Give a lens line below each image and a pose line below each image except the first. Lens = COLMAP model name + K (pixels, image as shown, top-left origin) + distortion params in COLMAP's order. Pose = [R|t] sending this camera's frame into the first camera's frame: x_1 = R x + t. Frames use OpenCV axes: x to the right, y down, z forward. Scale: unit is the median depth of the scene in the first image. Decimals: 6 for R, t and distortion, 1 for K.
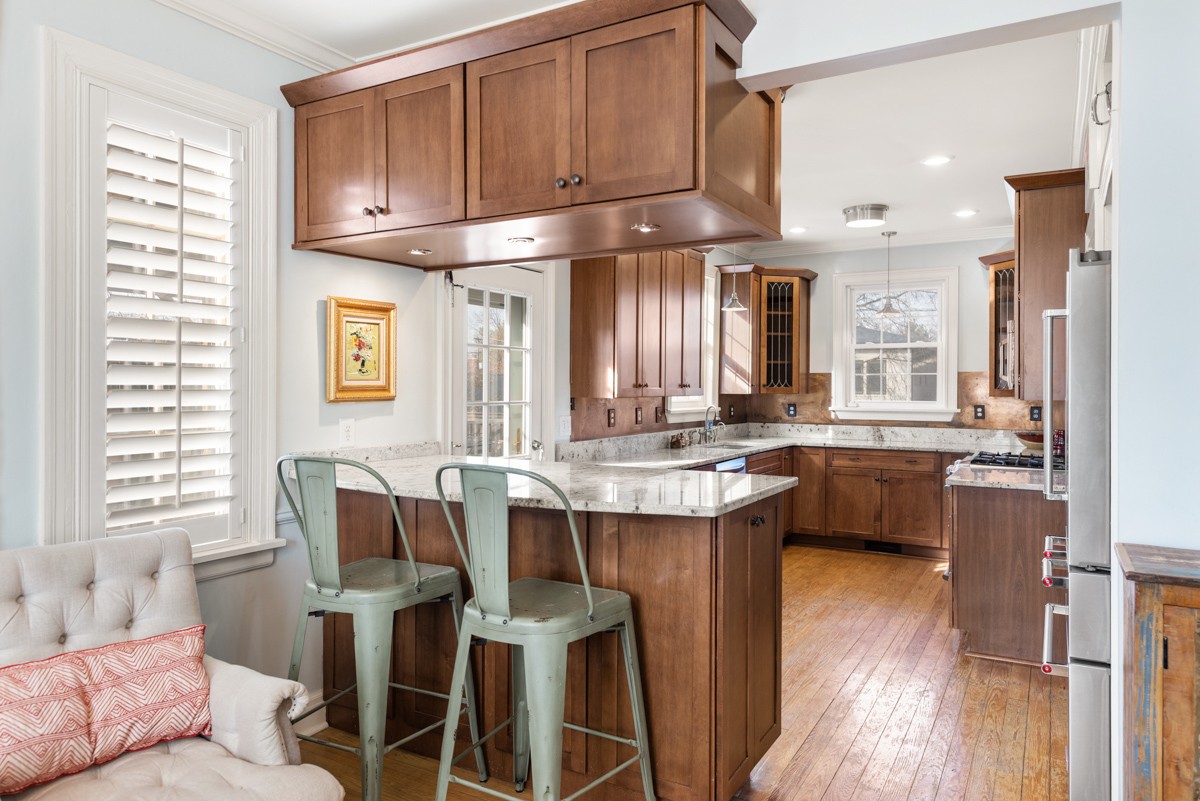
lens RADIAL K [[828.9, 0, 600.0], [0, 828.9, 400.5], [0, 0, 1]] dist [0.004130, -0.000112]
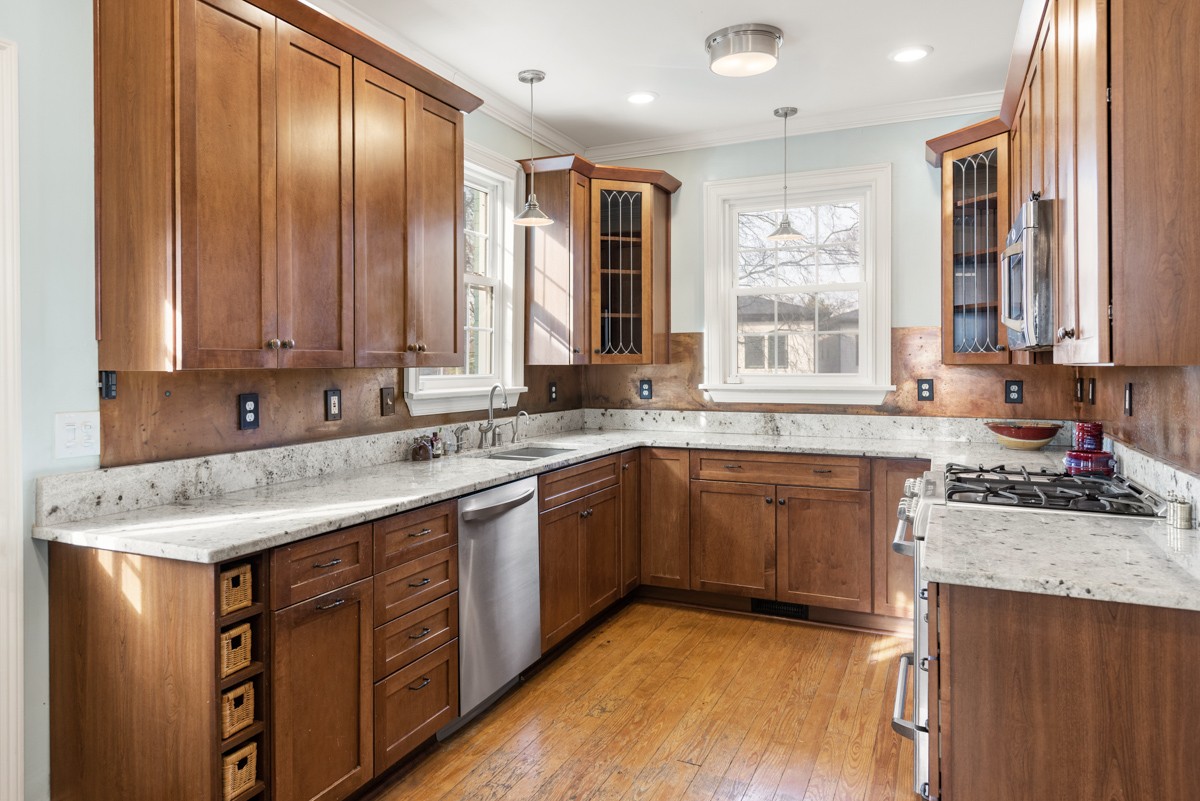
lens RADIAL K [[792.6, 0, 589.1], [0, 792.6, 382.8], [0, 0, 1]] dist [0.006434, -0.000128]
pose [[0.996332, -0.009795, 0.085008, 0.146989], [0.009224, 0.999932, 0.007108, 0.001605], [-0.085072, -0.006298, 0.996355, 0.412038]]
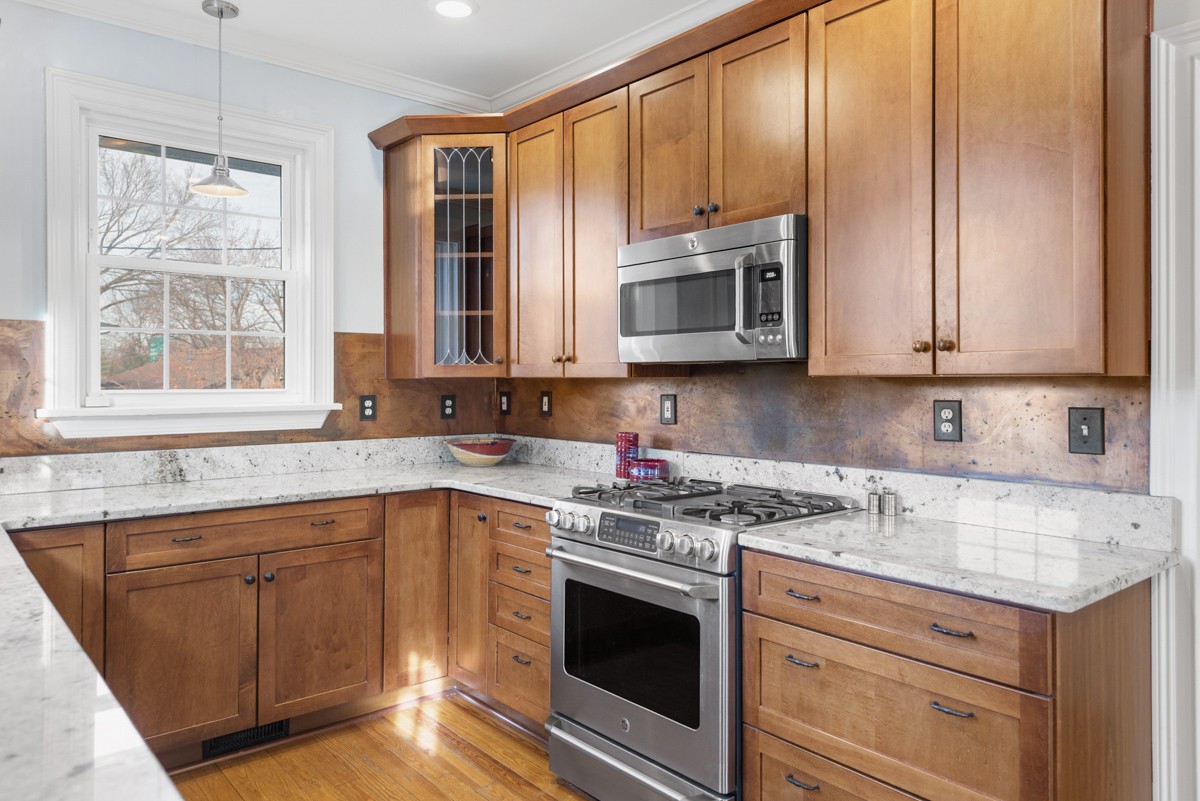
lens RADIAL K [[792.6, 0, 589.1], [0, 792.6, 382.8], [0, 0, 1]] dist [0.006434, -0.000128]
pose [[0.346482, -0.007948, 0.938023, 0.022290], [0.018227, 0.999832, 0.001739, -0.000609], [-0.937880, 0.016495, 0.346569, 0.685294]]
